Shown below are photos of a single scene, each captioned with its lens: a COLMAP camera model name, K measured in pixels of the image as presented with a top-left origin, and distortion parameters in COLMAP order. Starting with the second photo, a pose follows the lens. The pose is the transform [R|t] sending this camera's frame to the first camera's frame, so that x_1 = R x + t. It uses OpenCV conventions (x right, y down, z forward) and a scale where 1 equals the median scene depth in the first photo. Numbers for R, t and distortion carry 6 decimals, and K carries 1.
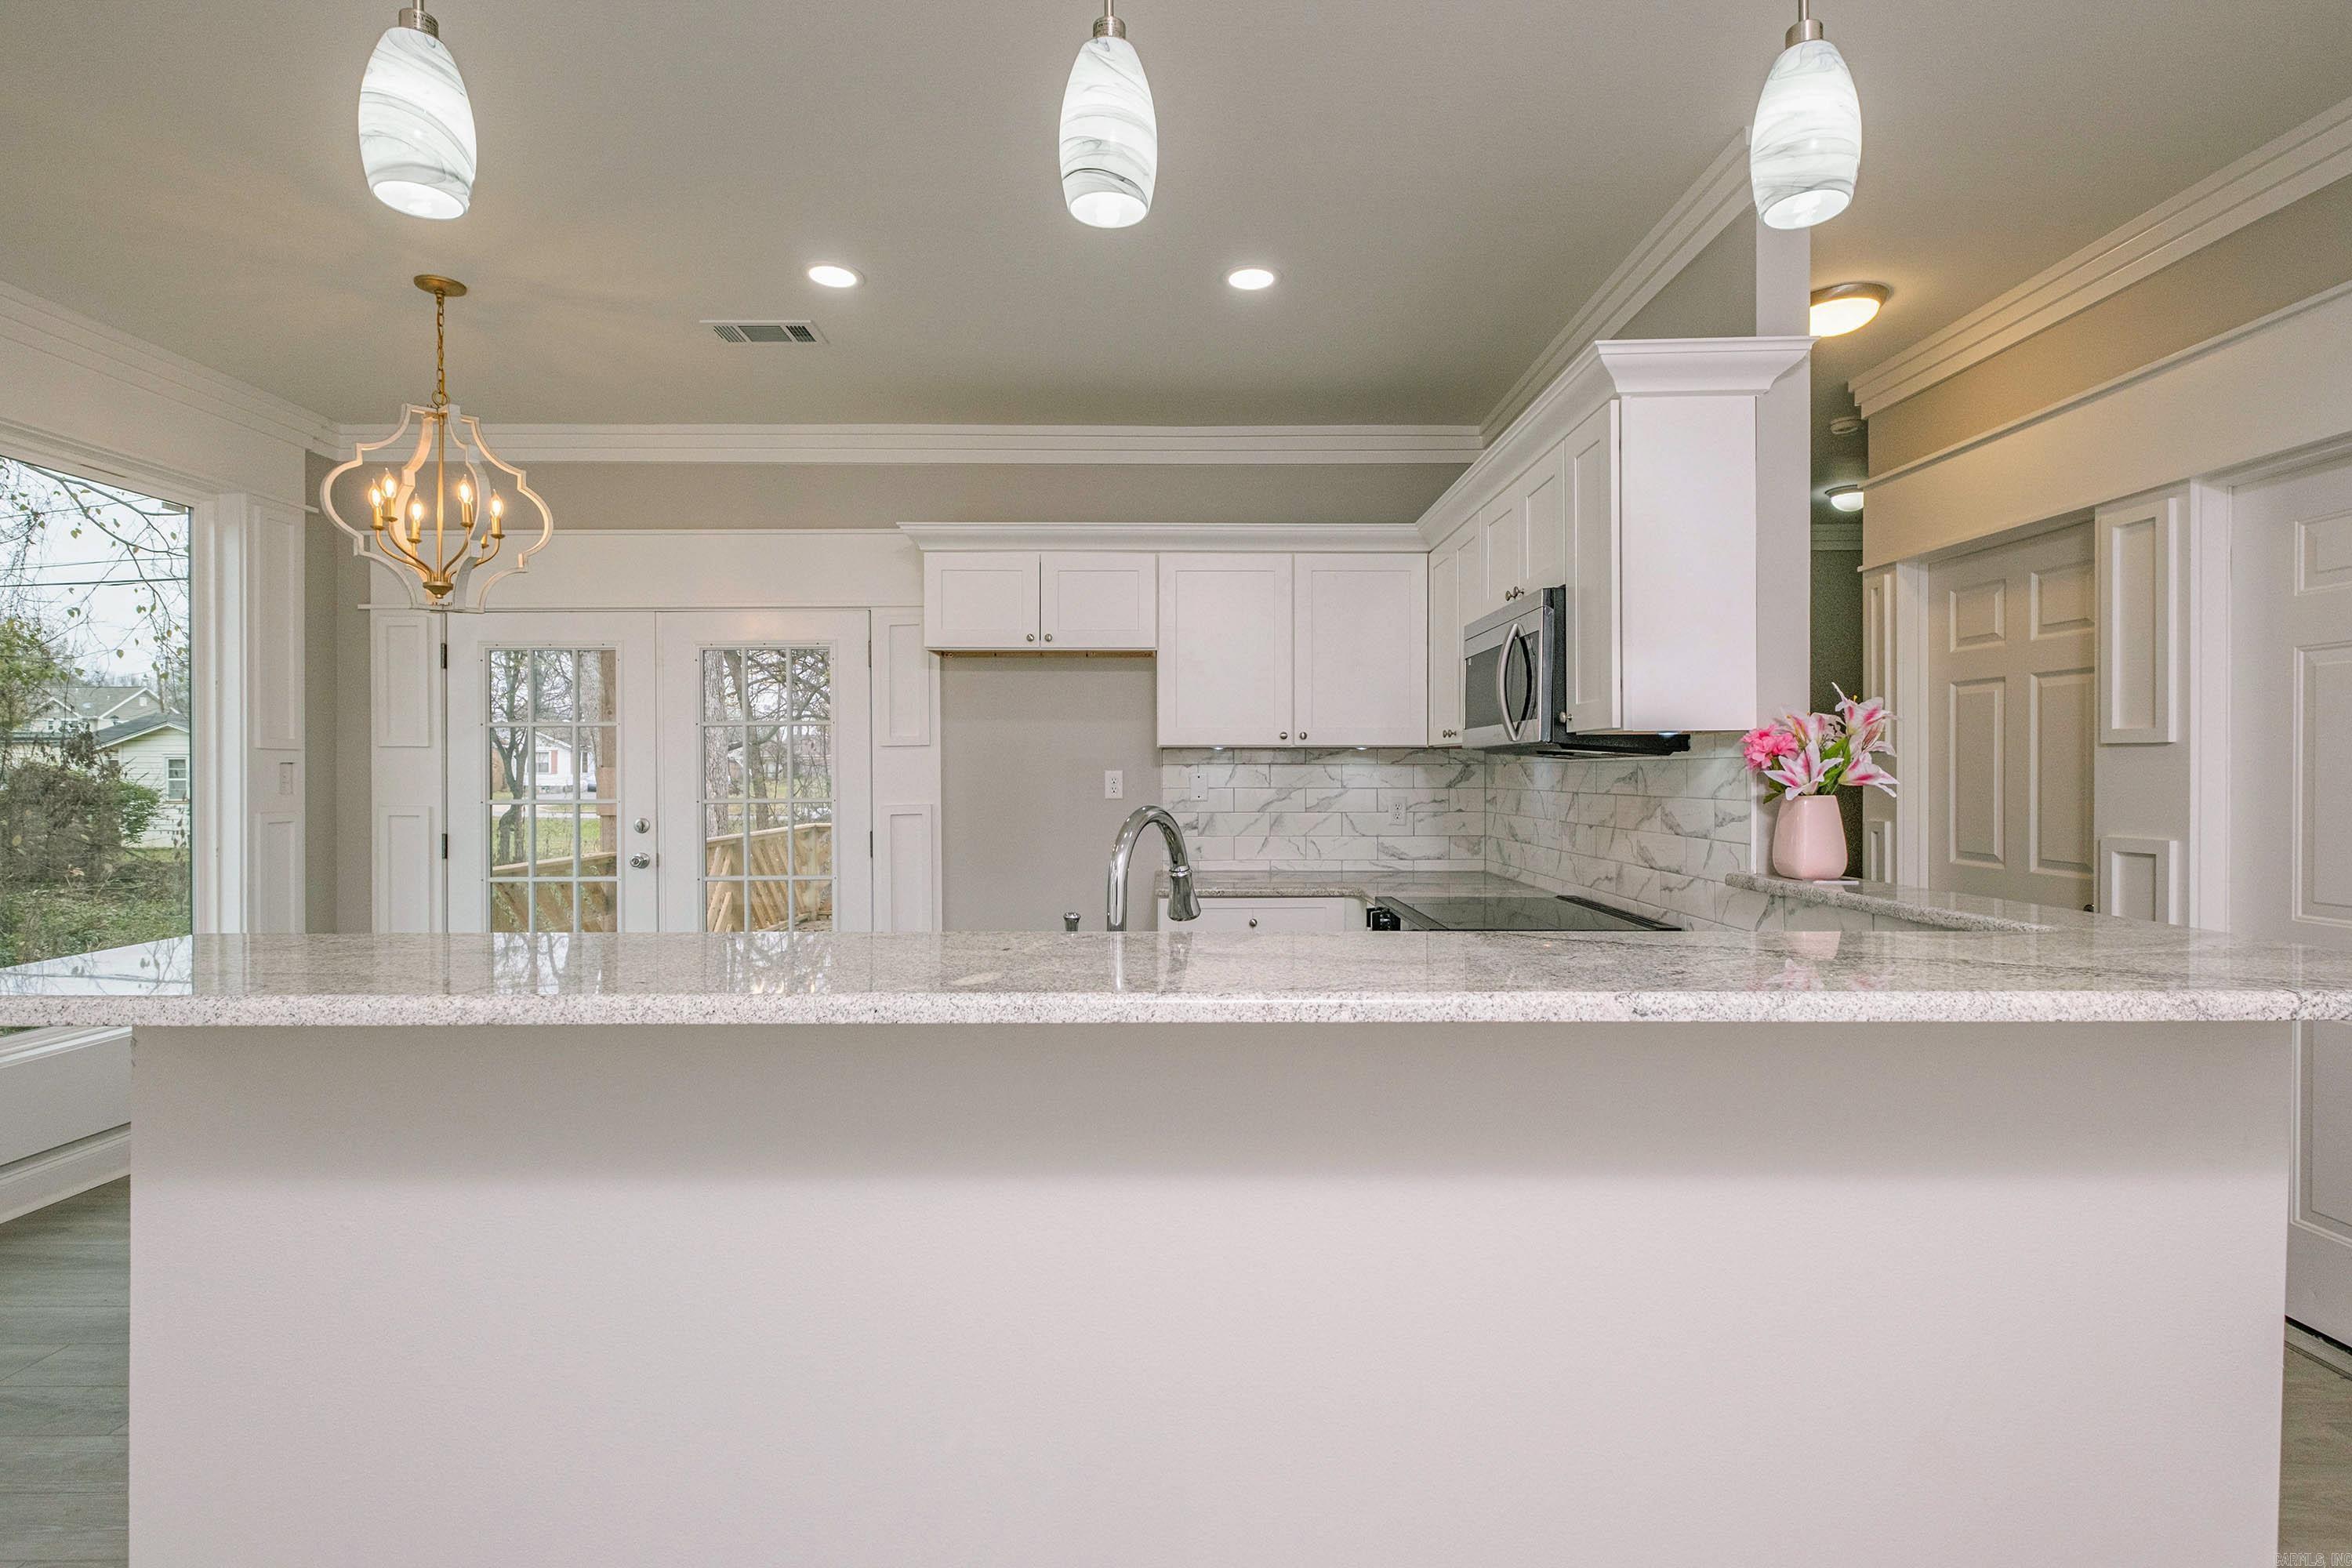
lens RADIAL K [[1127.6, 0, 1167.7], [0, 1127.6, 781.2], [0, 0, 1]] dist [0.005956, -0.000441]
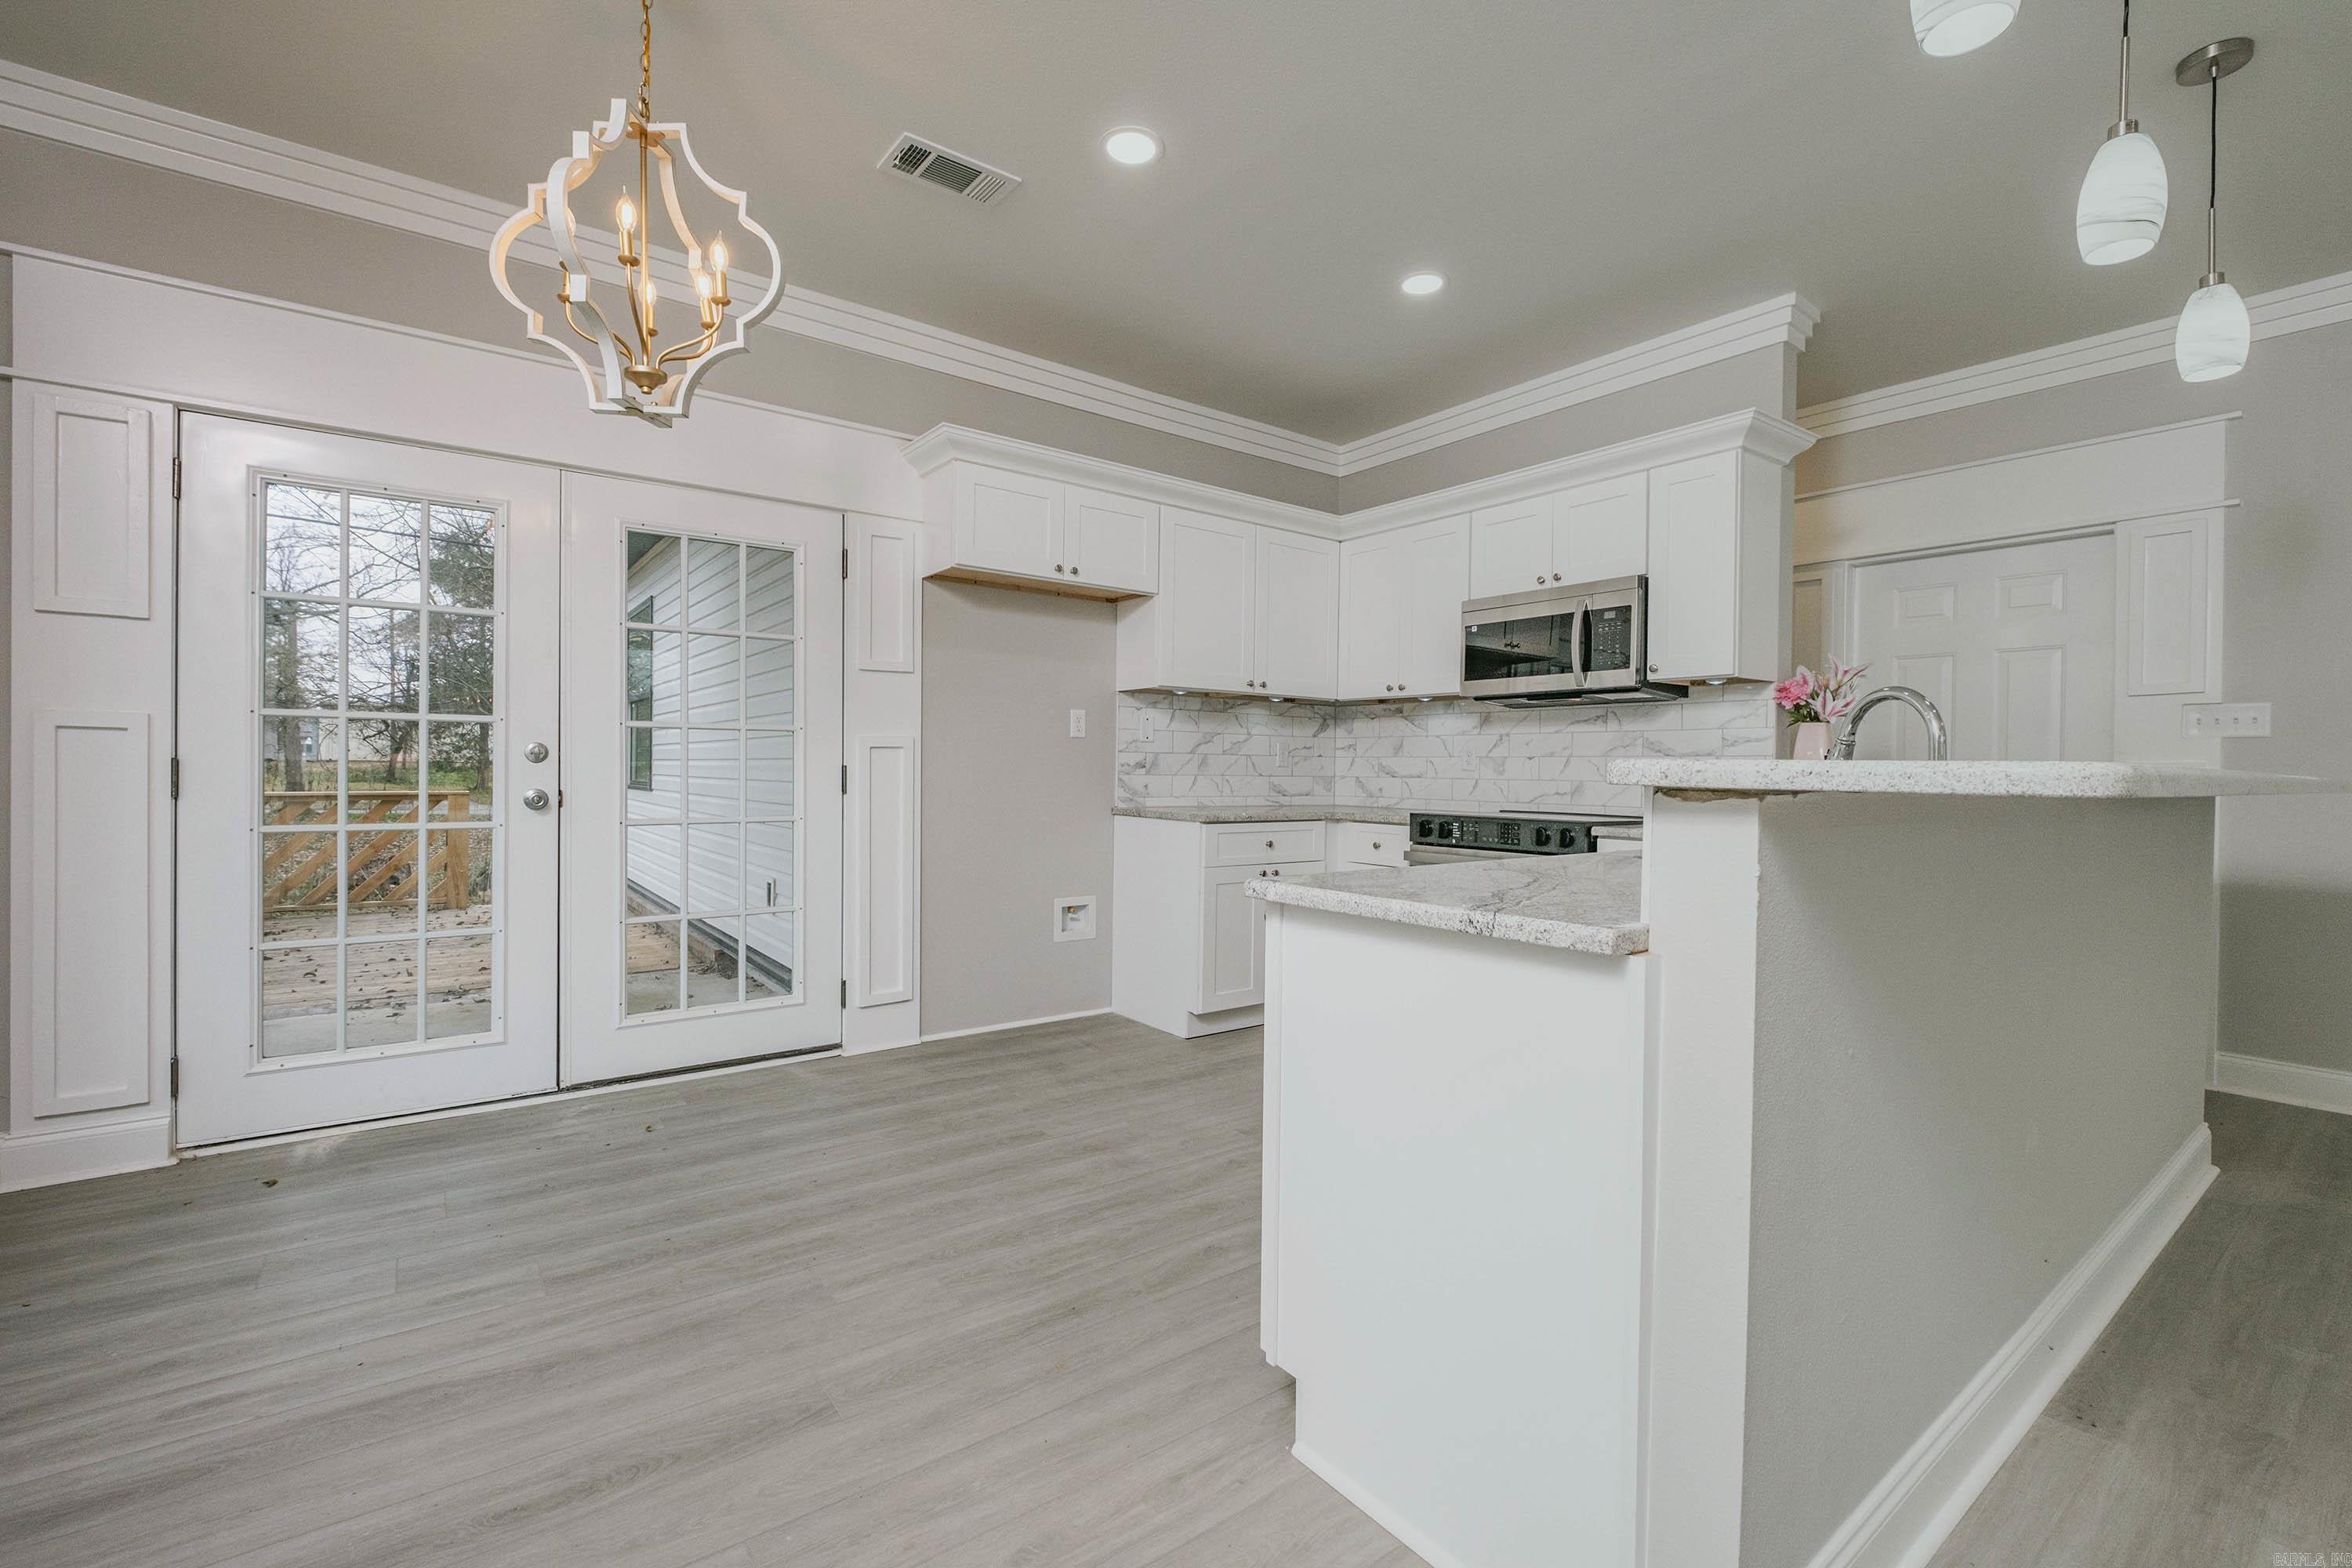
lens RADIAL K [[1008.1, 0, 1183.4], [0, 1008.1, 777.5], [0, 0, 1]] dist [-0.001617, -0.003350]
pose [[0.800502, 0.008098, 0.599275, -0.563508], [-0.009995, 0.999950, -0.000162, 0.055573], [-0.599246, -0.005860, 0.800543, 0.225657]]
